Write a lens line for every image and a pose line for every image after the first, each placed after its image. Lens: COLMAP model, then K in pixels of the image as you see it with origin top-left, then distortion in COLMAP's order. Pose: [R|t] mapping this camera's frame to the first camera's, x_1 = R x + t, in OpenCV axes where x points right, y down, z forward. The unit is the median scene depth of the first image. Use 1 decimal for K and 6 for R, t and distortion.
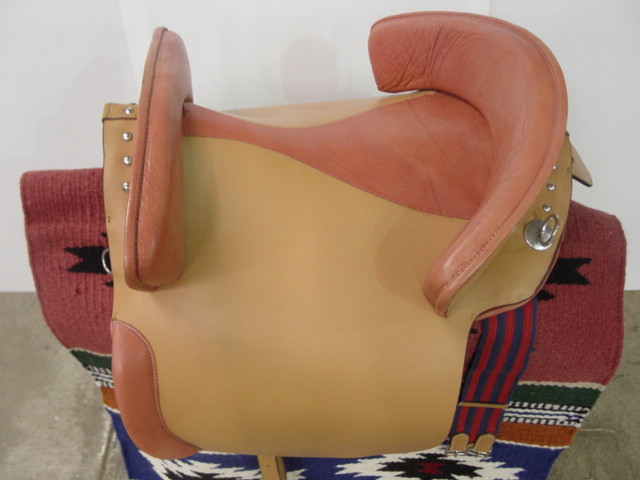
lens RADIAL K [[633.0, 0, 319.8], [0, 633.0, 240.0], [0, 0, 1]] dist [-0.121647, 0.000000]
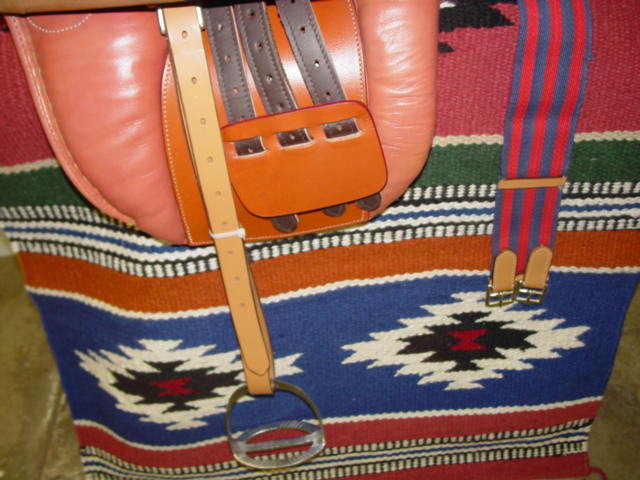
lens RADIAL K [[633.0, 0, 321.4], [0, 633.0, 238.8], [0, 0, 1]] dist [-0.121647, 0.000000]
pose [[0.995152, -0.092749, 0.032701, -0.010783], [0.096347, 0.986139, -0.135085, 0.337343], [-0.019719, 0.137580, 0.990294, 0.240498]]
